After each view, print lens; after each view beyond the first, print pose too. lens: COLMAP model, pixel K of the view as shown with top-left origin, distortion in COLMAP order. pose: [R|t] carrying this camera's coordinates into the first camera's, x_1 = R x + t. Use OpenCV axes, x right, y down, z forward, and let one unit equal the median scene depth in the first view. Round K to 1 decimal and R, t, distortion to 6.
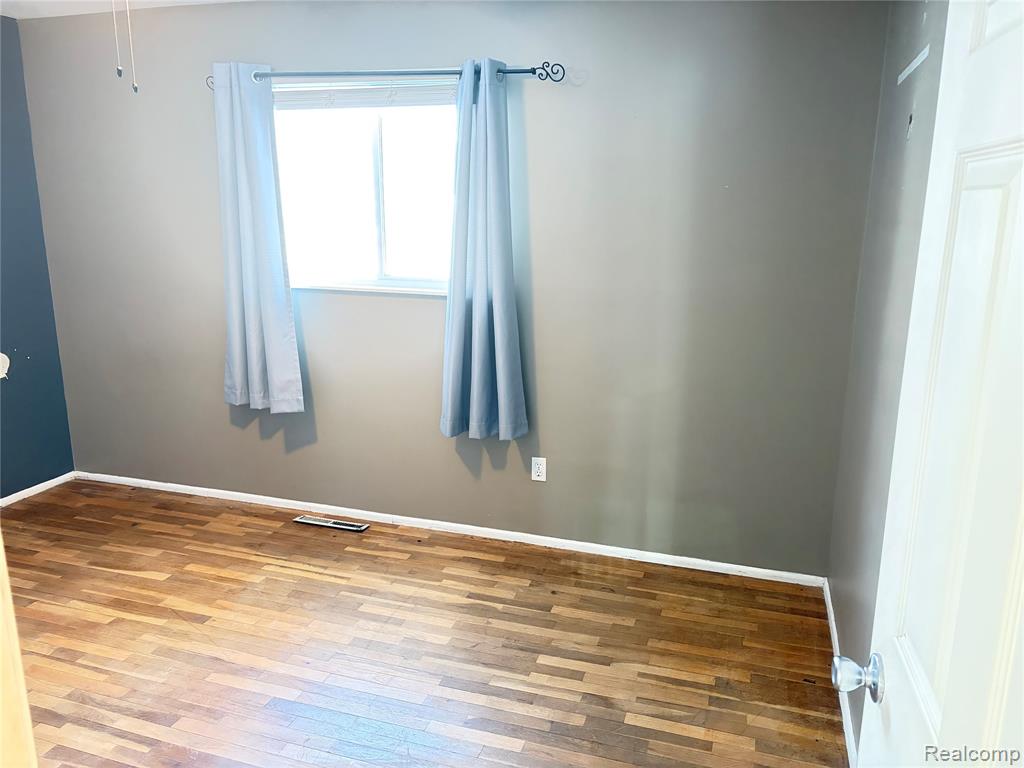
lens RADIAL K [[779.2, 0, 511.9], [0, 779.2, 383.2], [0, 0, 1]] dist [0.035536, -0.006083]
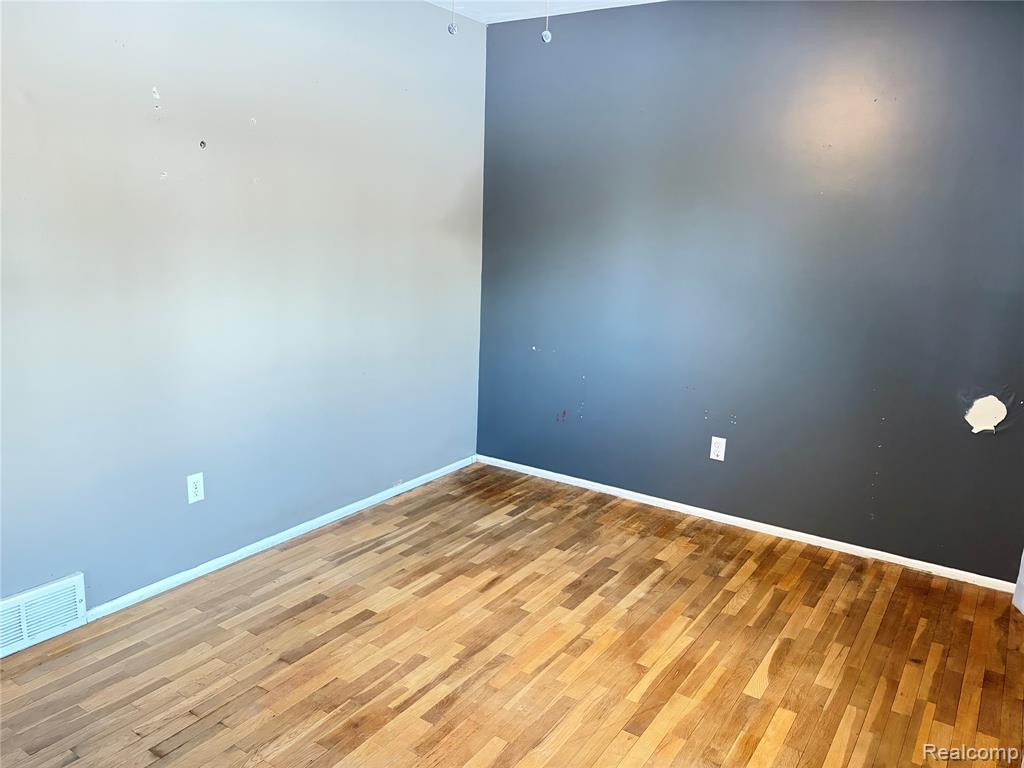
lens RADIAL K [[779.2, 0, 511.9], [0, 779.2, 383.8], [0, 0, 1]] dist [0.035536, -0.006083]
pose [[-0.274533, 0.182627, -0.944076, 0.266997], [-0.253695, 0.933256, 0.254307, -0.157081], [0.927508, 0.309323, -0.209878, 0.882543]]
